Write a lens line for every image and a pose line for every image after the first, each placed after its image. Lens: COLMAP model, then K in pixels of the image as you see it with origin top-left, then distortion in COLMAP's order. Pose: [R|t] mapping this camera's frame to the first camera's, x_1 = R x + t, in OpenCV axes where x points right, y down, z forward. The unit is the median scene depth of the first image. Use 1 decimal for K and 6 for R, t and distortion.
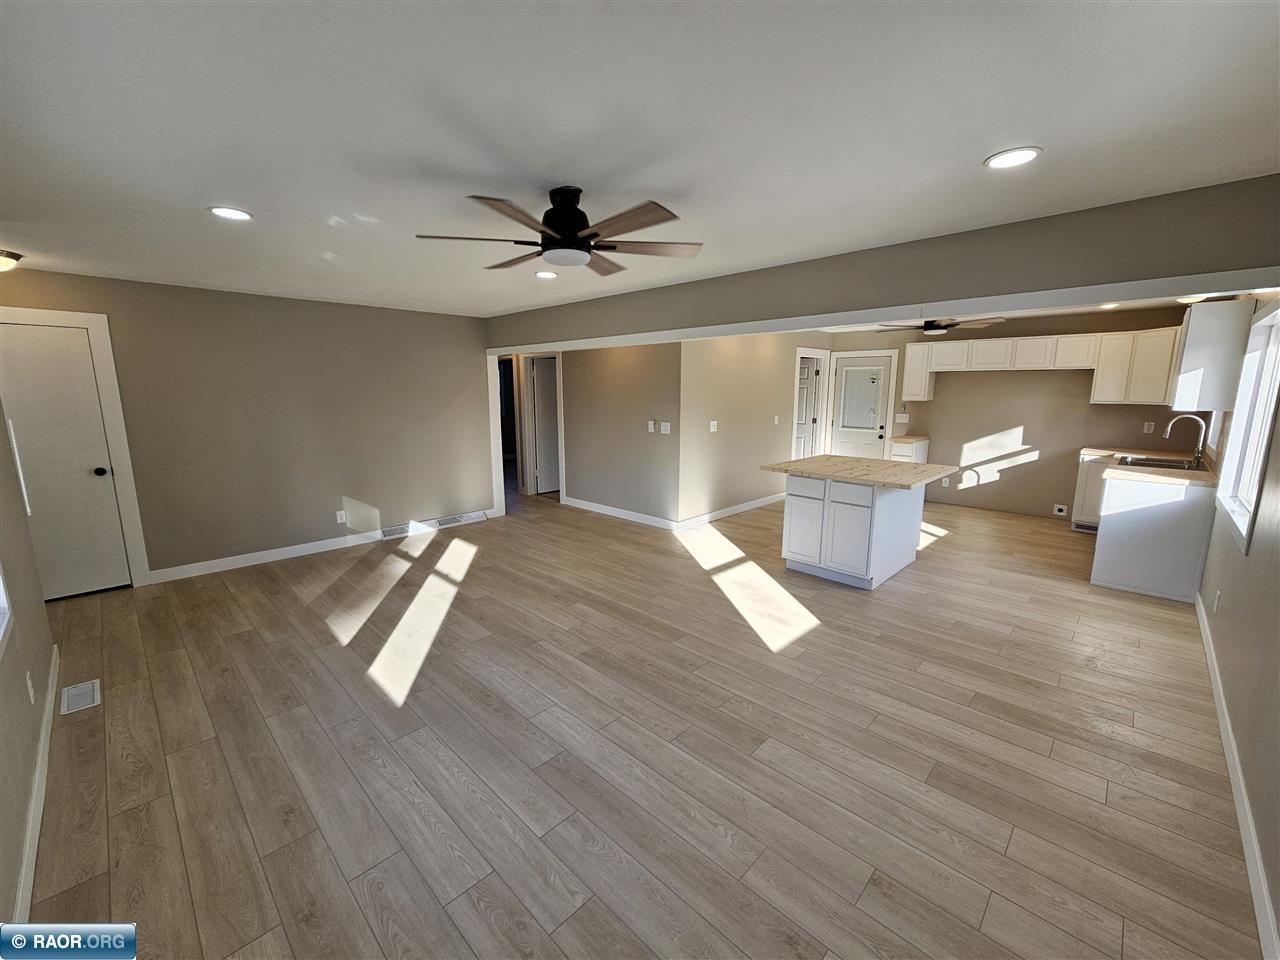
lens RADIAL K [[521.6, 0, 640.5], [0, 521.6, 475.0], [0, 0, 1]] dist [-0.003412, 0.000344]
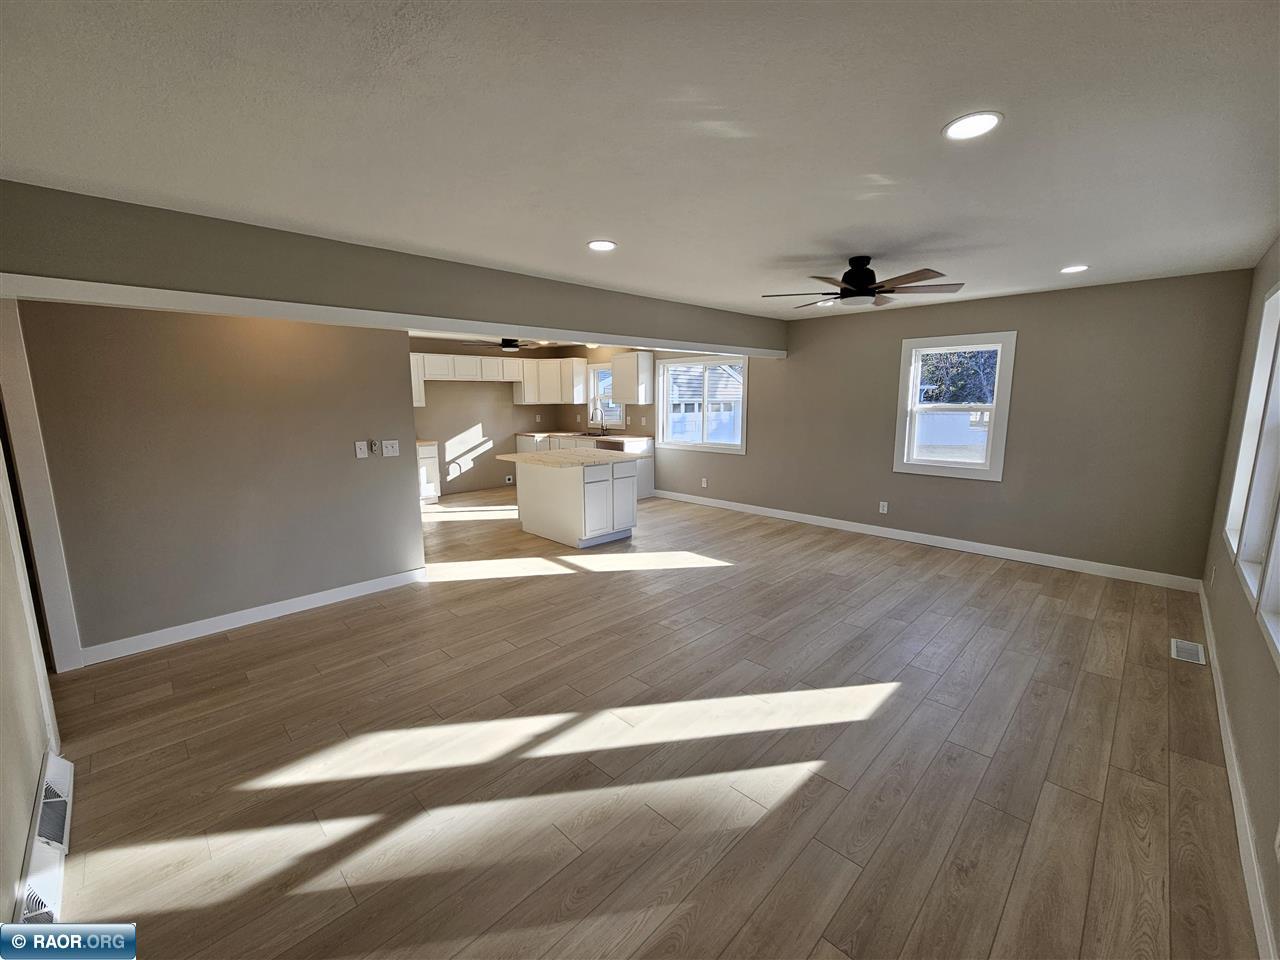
lens RADIAL K [[522.9, 0, 638.2], [0, 522.9, 477.8], [0, 0, 1]] dist [-0.003777, -0.000095]
pose [[0.017168, -0.155326, 0.987714, -0.874626], [0.171820, 0.973622, 0.150124, -0.131931], [-0.984979, 0.167132, 0.043403, 0.840357]]
